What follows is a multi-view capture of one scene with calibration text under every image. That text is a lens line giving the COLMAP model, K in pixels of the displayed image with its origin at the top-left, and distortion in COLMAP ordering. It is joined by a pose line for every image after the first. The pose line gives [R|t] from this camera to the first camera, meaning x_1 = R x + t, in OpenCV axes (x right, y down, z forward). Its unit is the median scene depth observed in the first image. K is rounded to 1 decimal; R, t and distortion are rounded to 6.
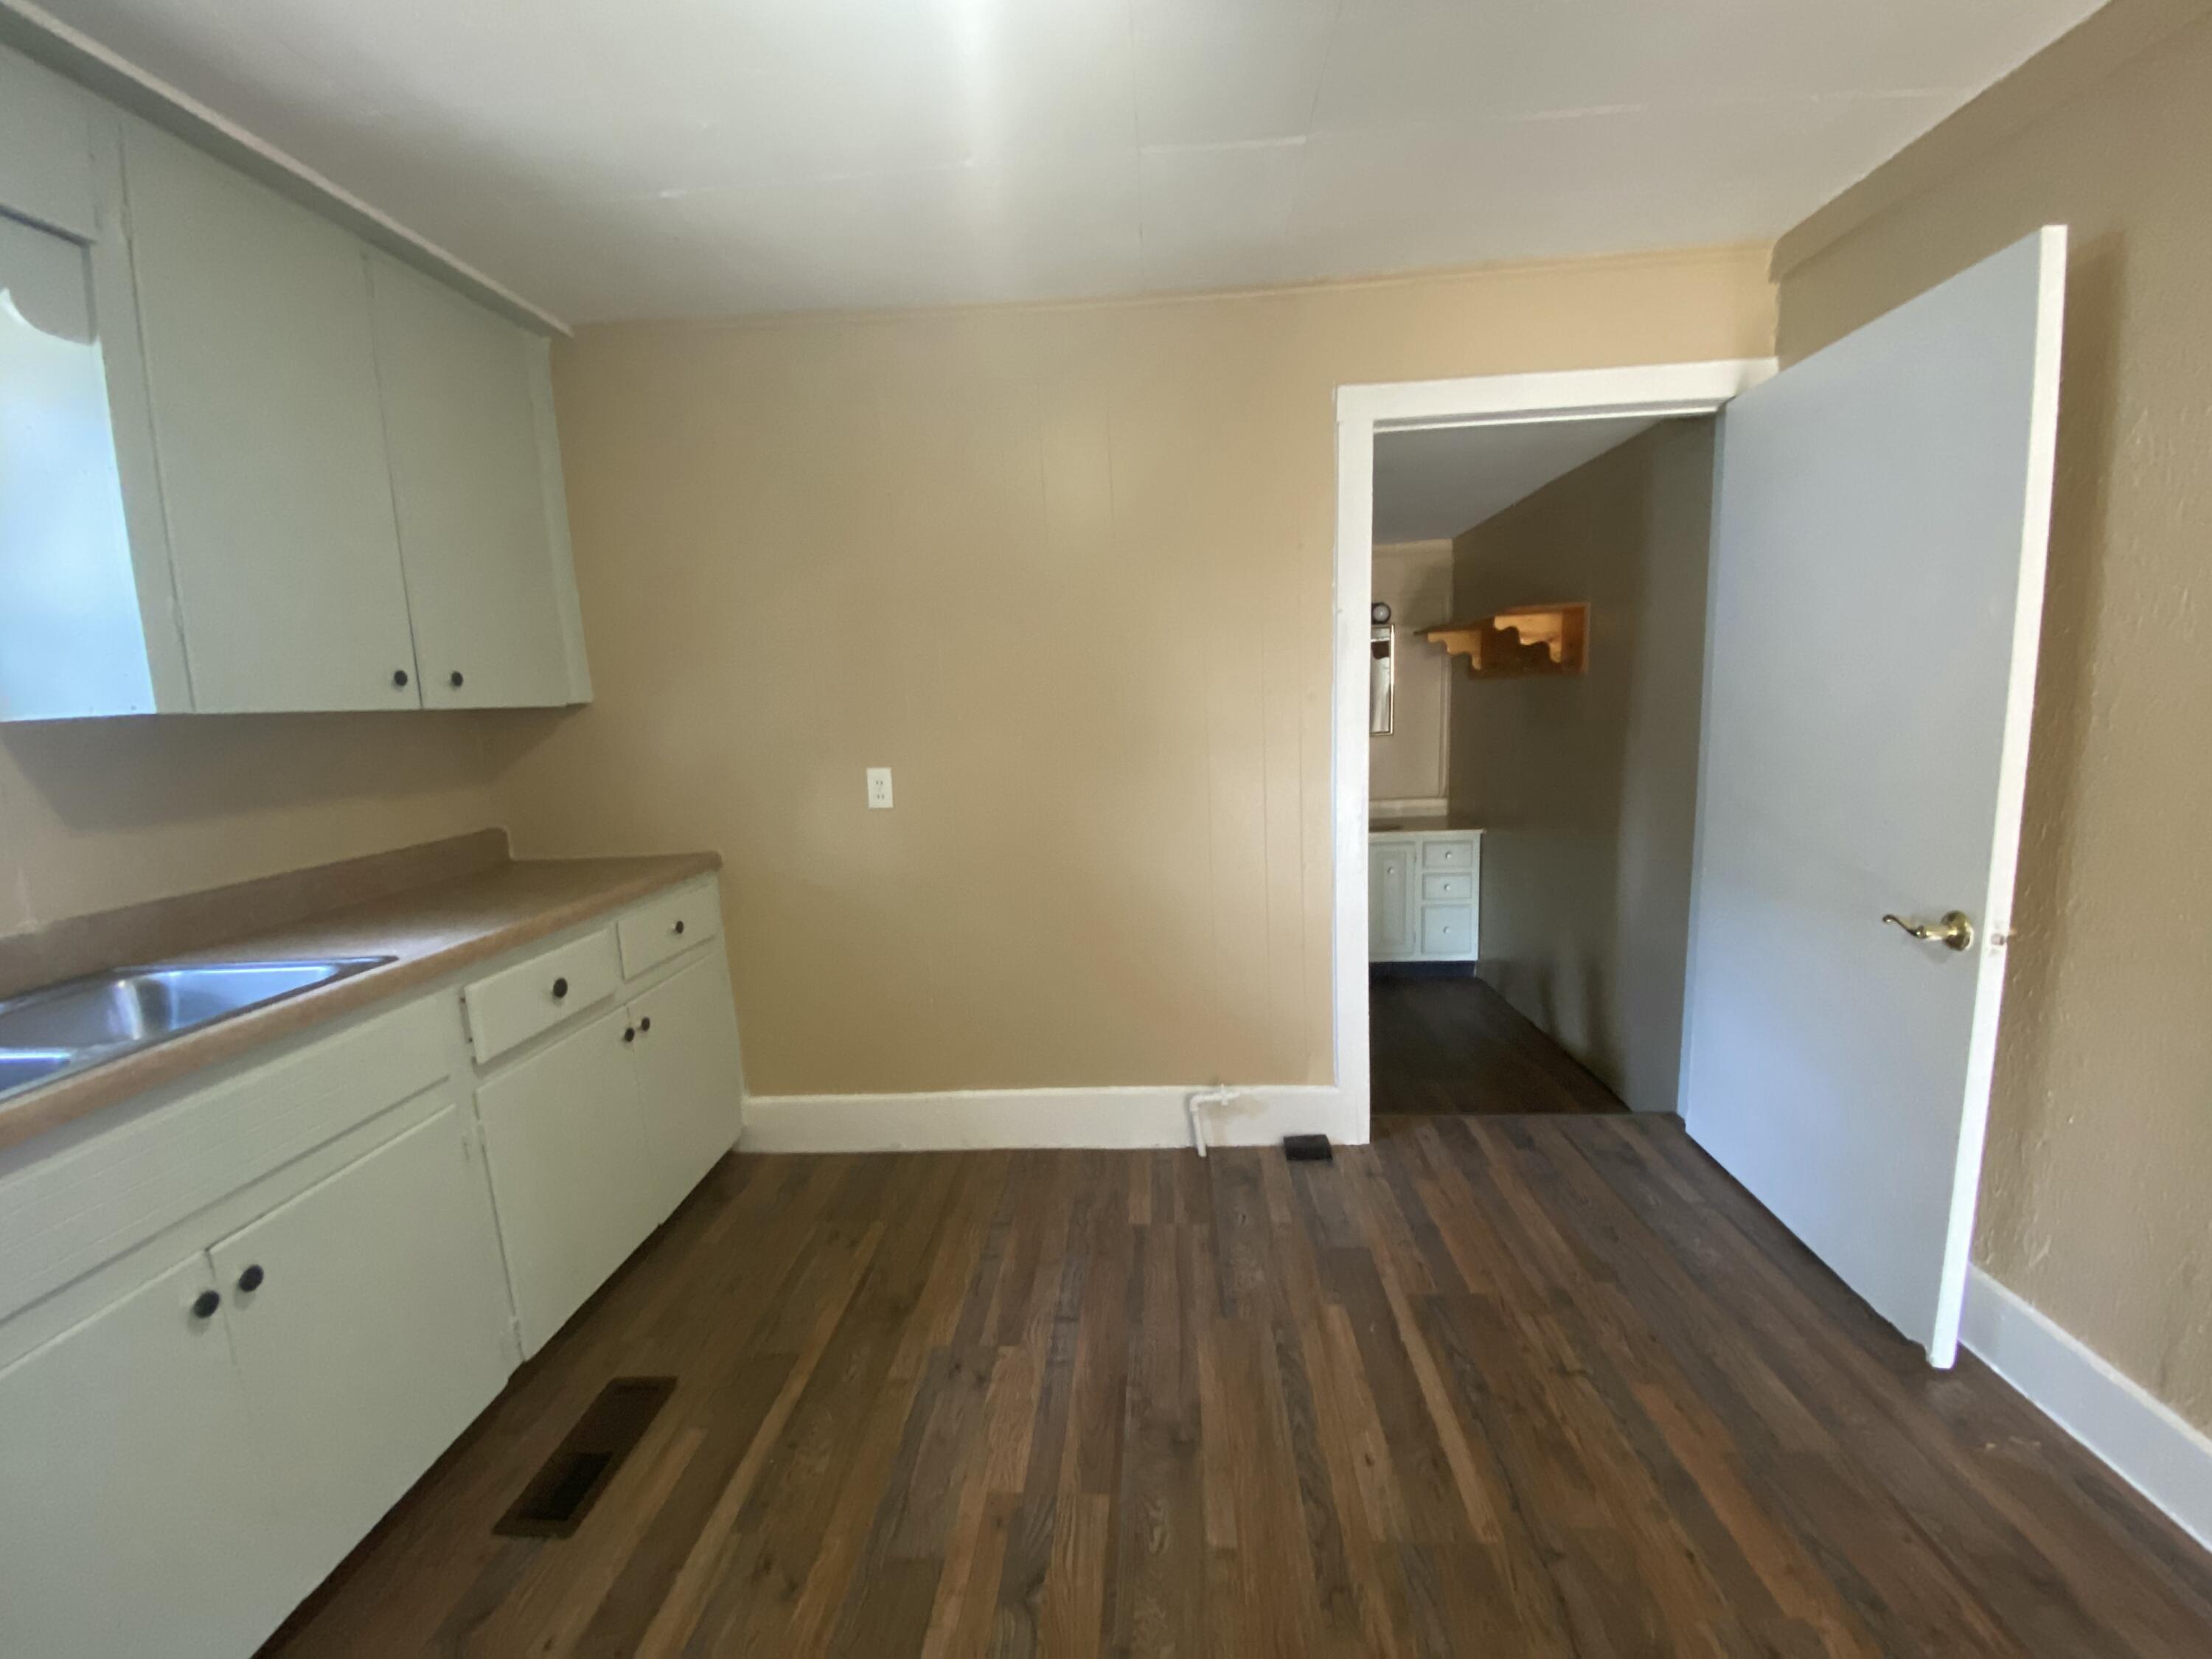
lens RADIAL K [[893.2, 0, 1105.5], [0, 893.2, 835.0], [0, 0, 1]] dist [0.019123, -0.021005]
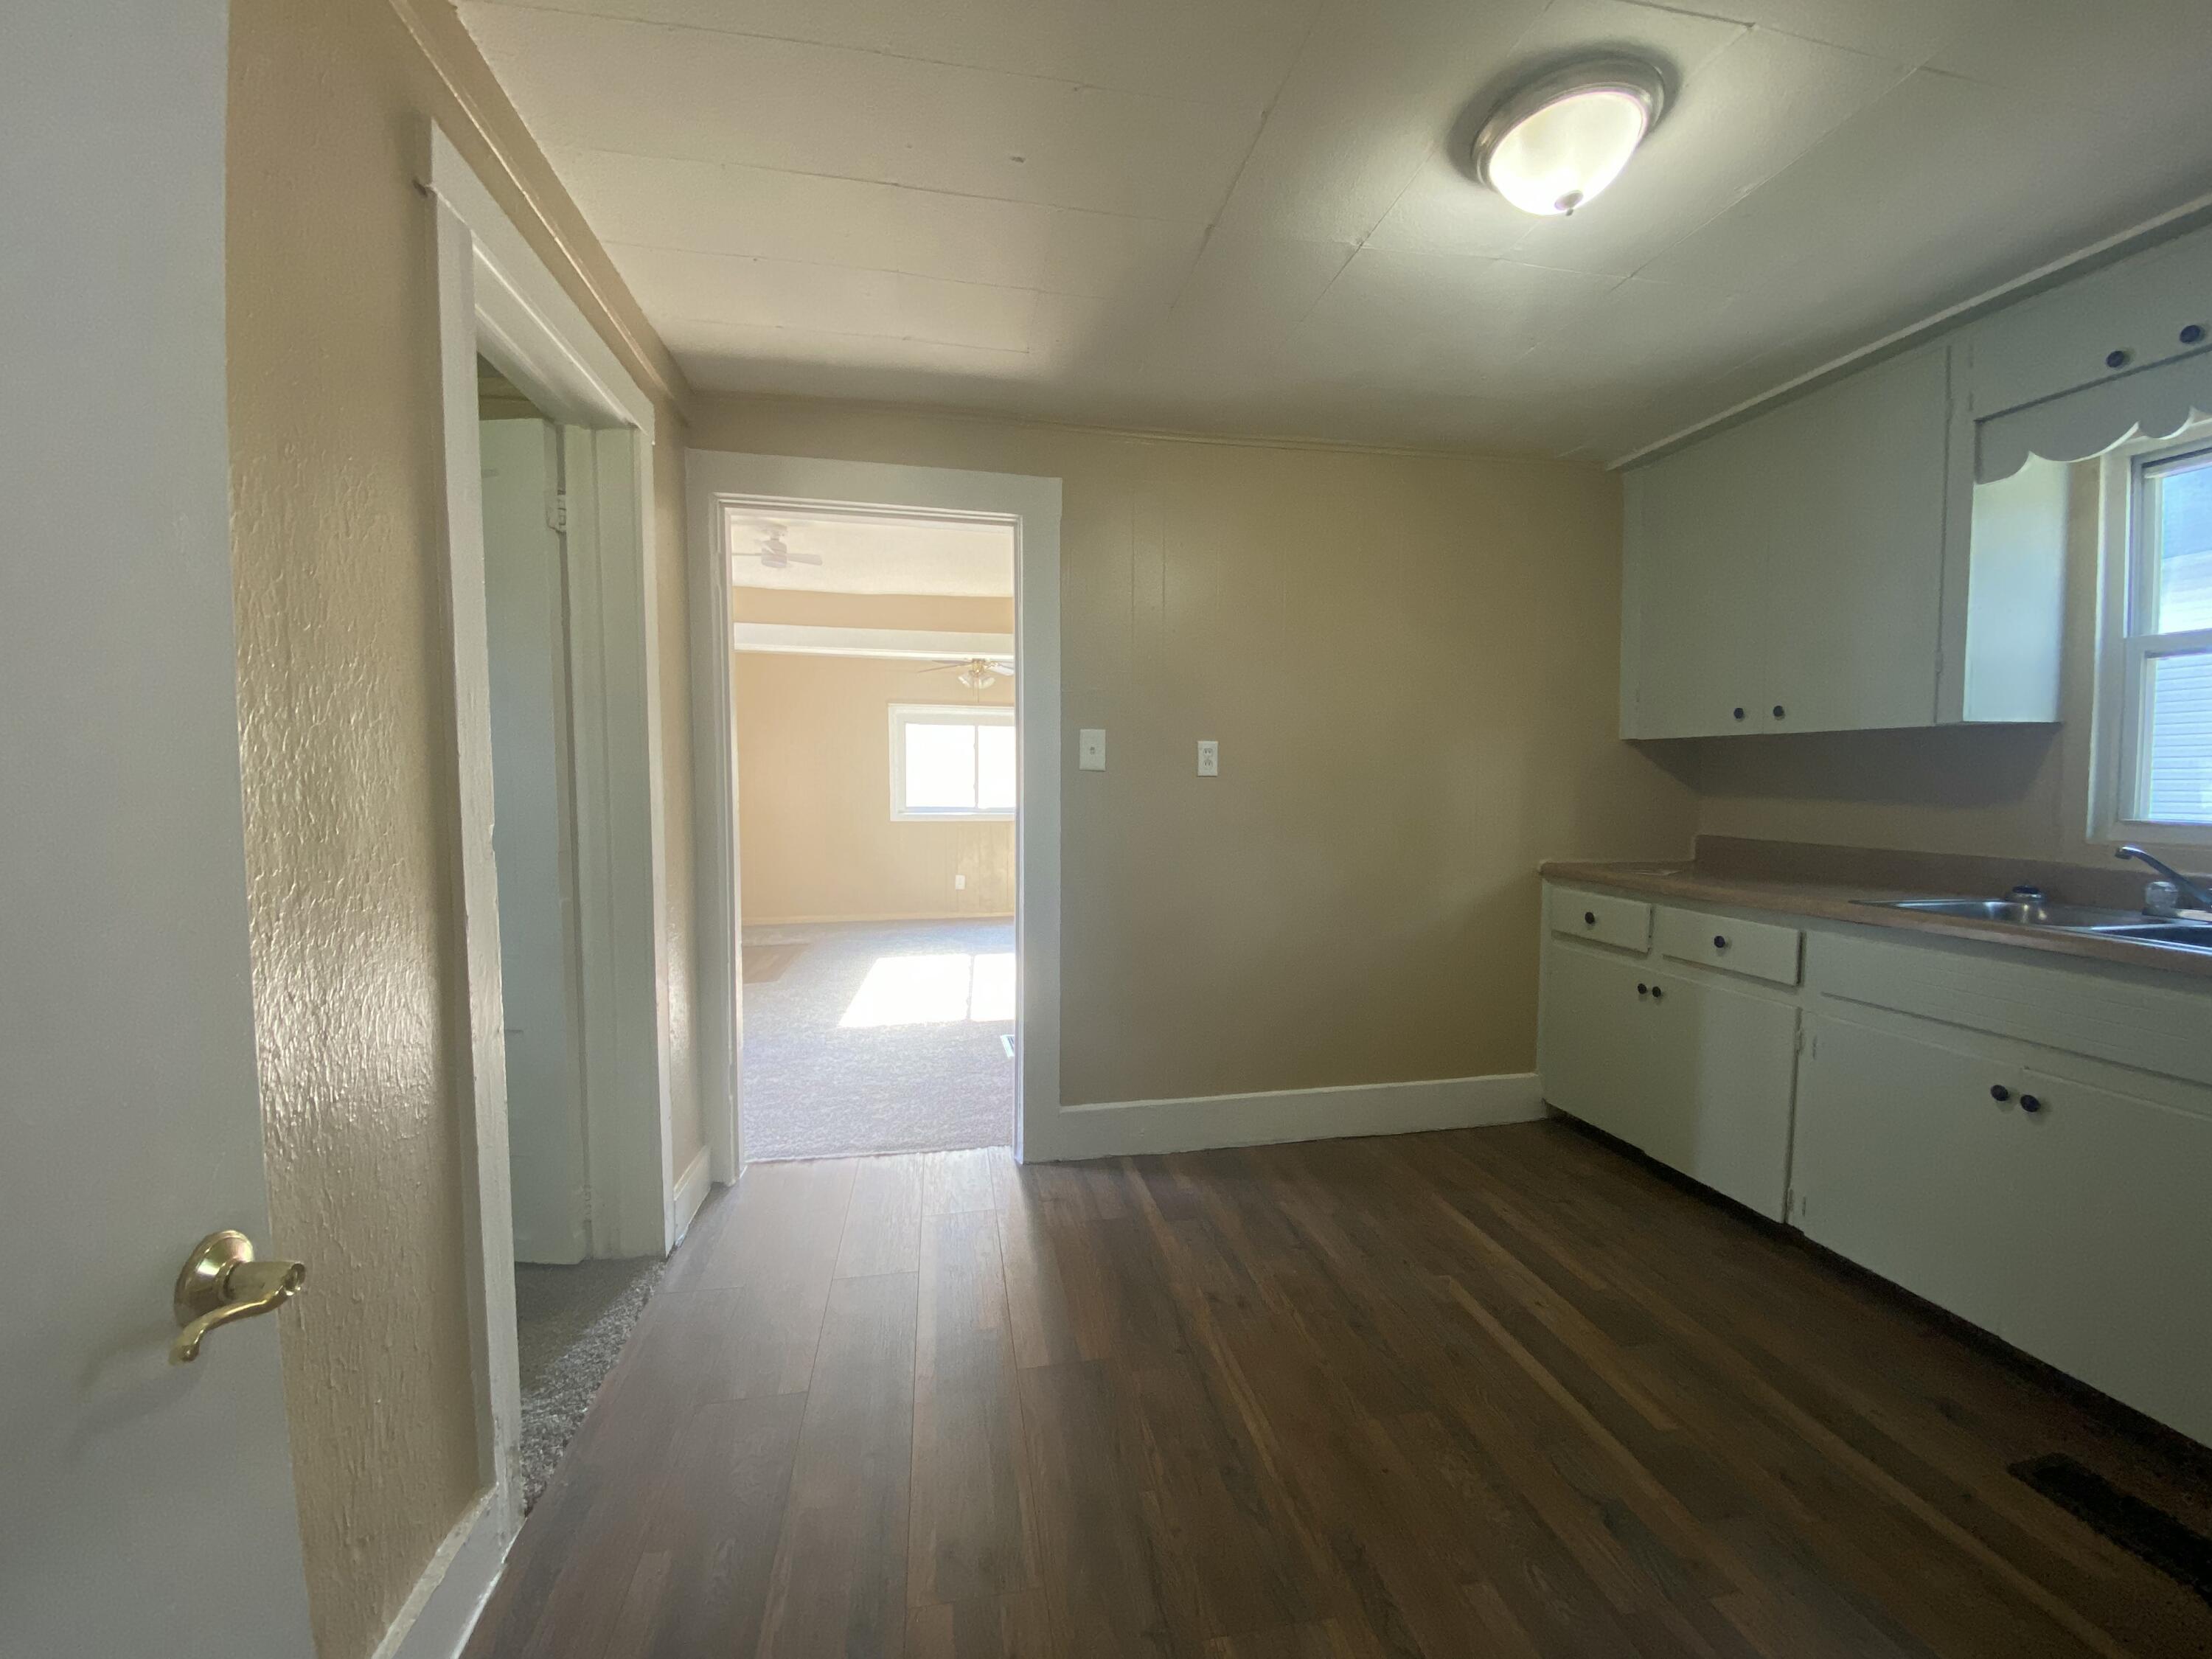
lens RADIAL K [[893.2, 0, 1105.5], [0, 893.2, 835.0], [0, 0, 1]] dist [0.019123, -0.021005]
pose [[-0.968755, 0.059385, -0.240804, 0.551836], [0.005043, 0.975427, 0.220266, -0.171541], [0.247967, 0.212170, -0.945249, 1.284964]]
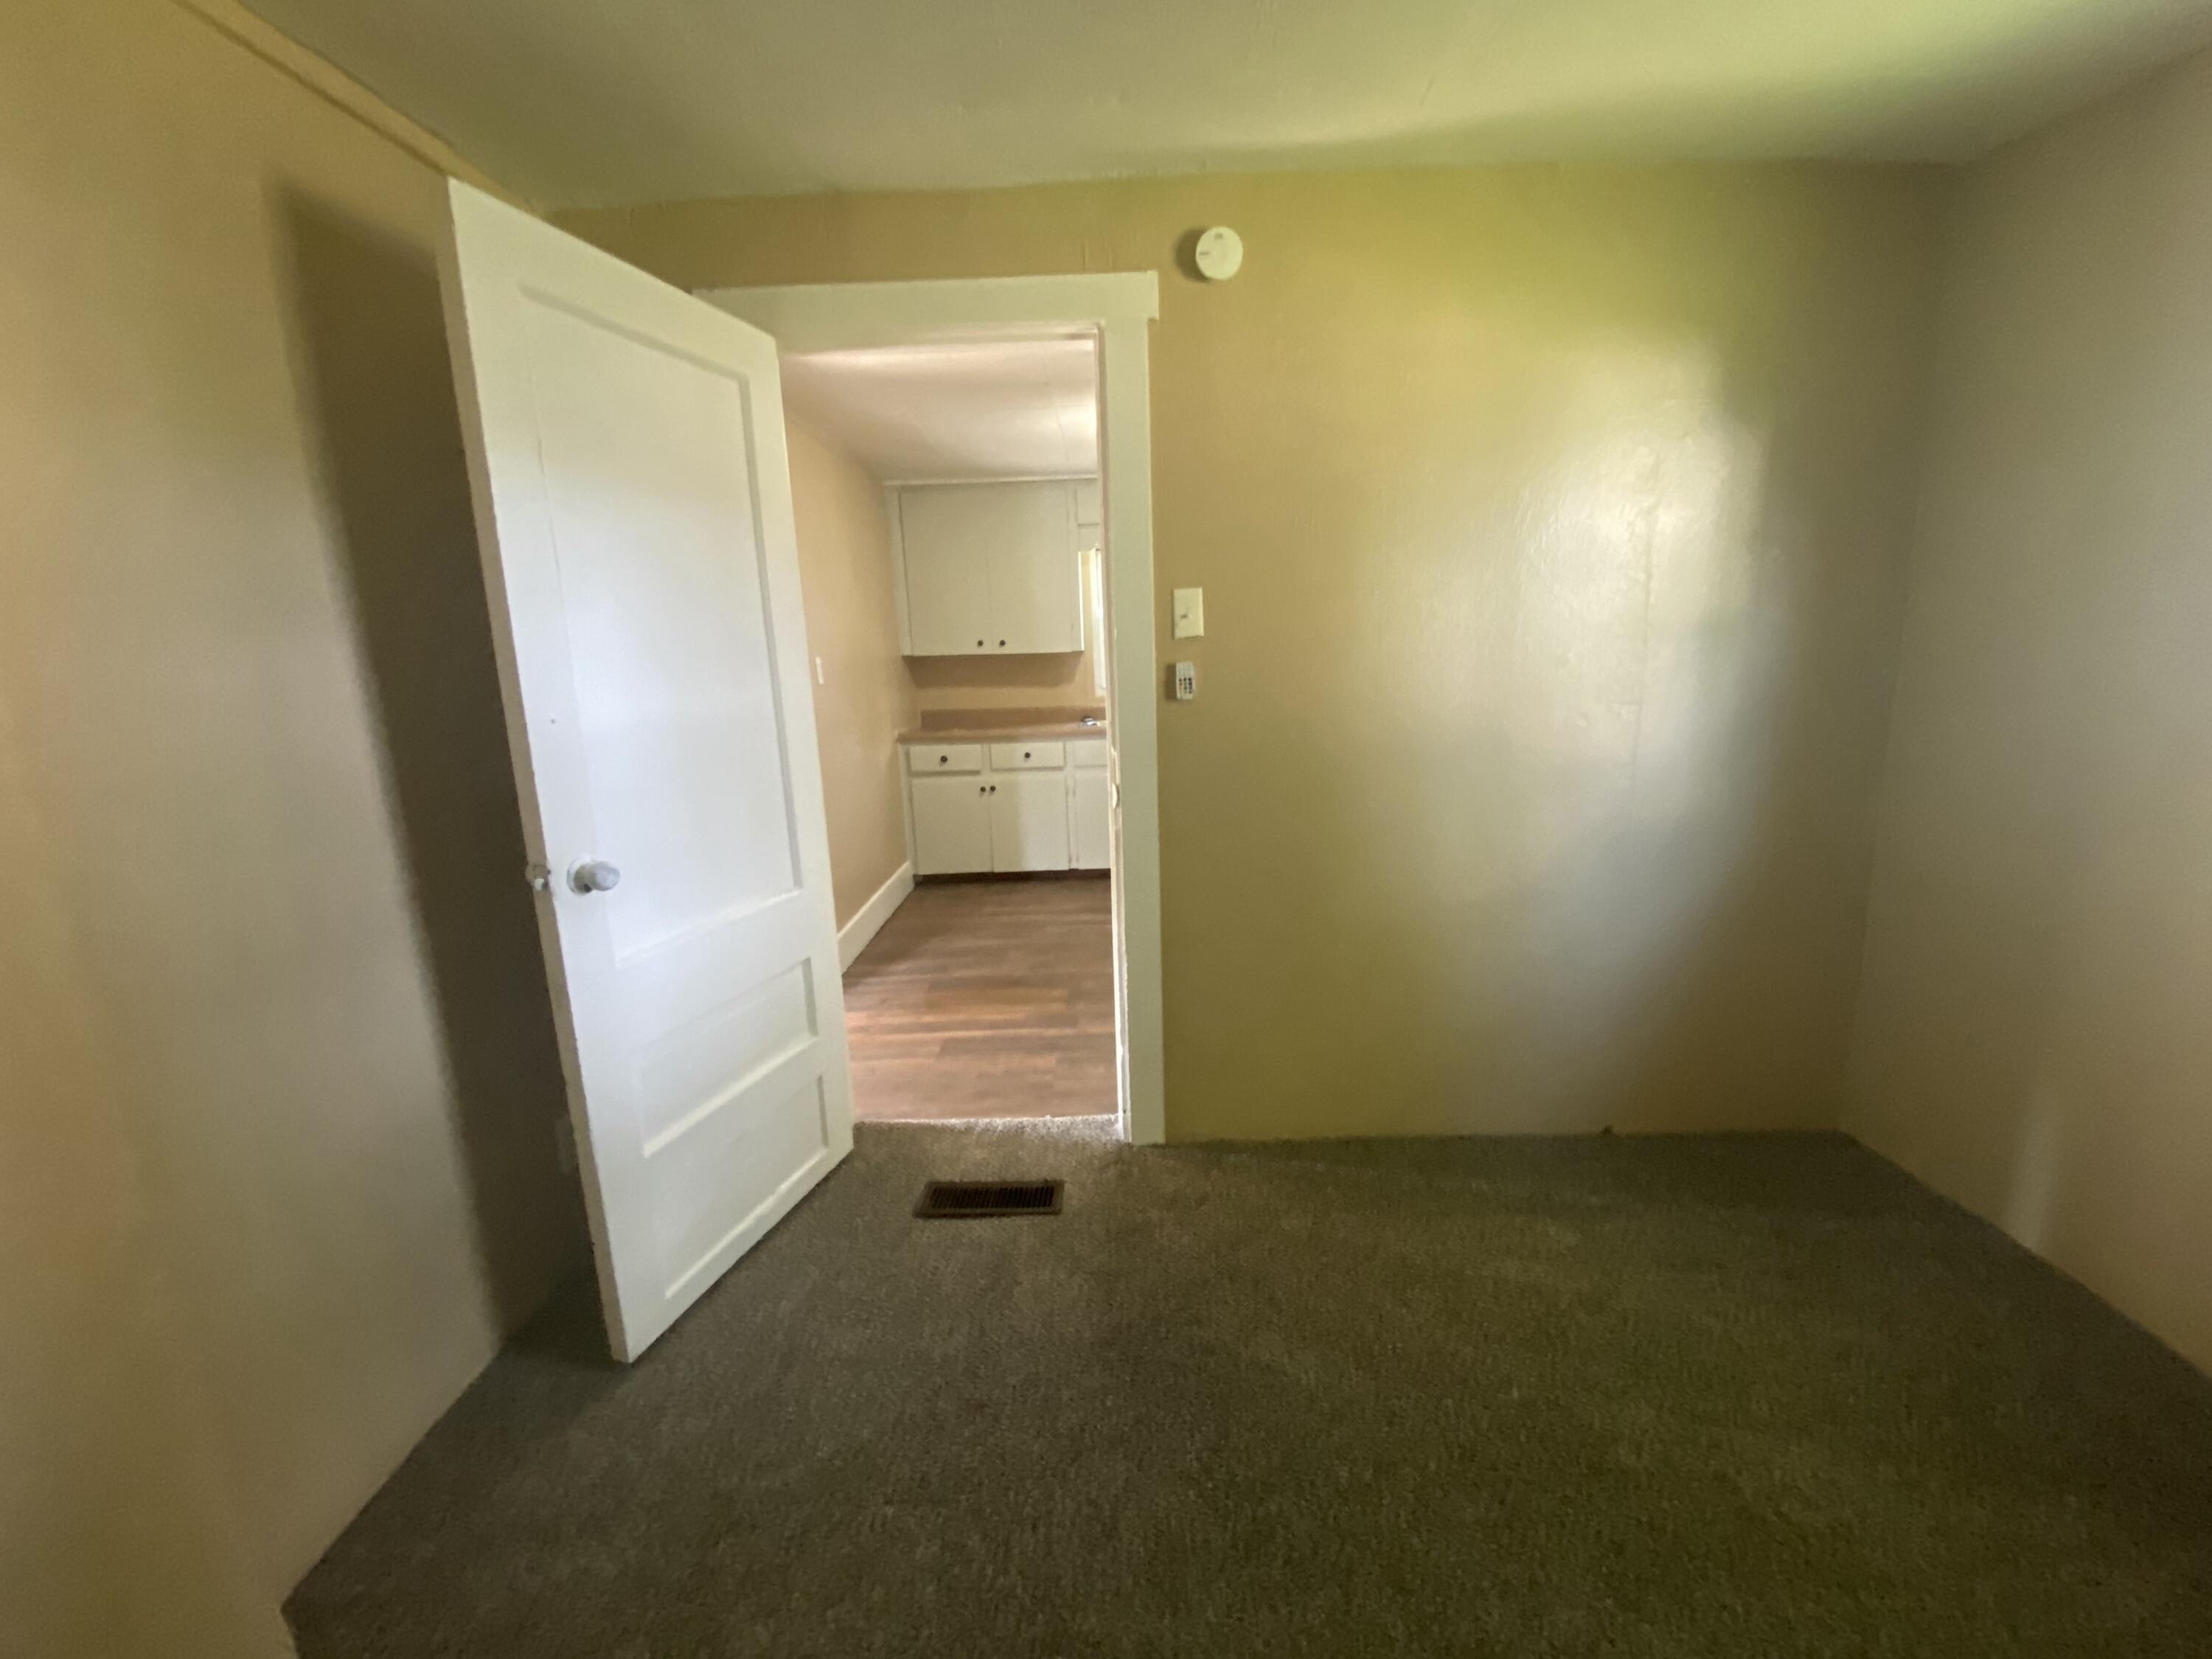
lens RADIAL K [[893.2, 0, 1105.5], [0, 893.2, 835.0], [0, 0, 1]] dist [0.019123, -0.021005]
pose [[0.038769, 0.243130, -0.969219, 2.193893], [-0.116842, 0.964397, 0.237247, -0.170648], [0.992393, 0.104048, 0.065797, 0.343003]]
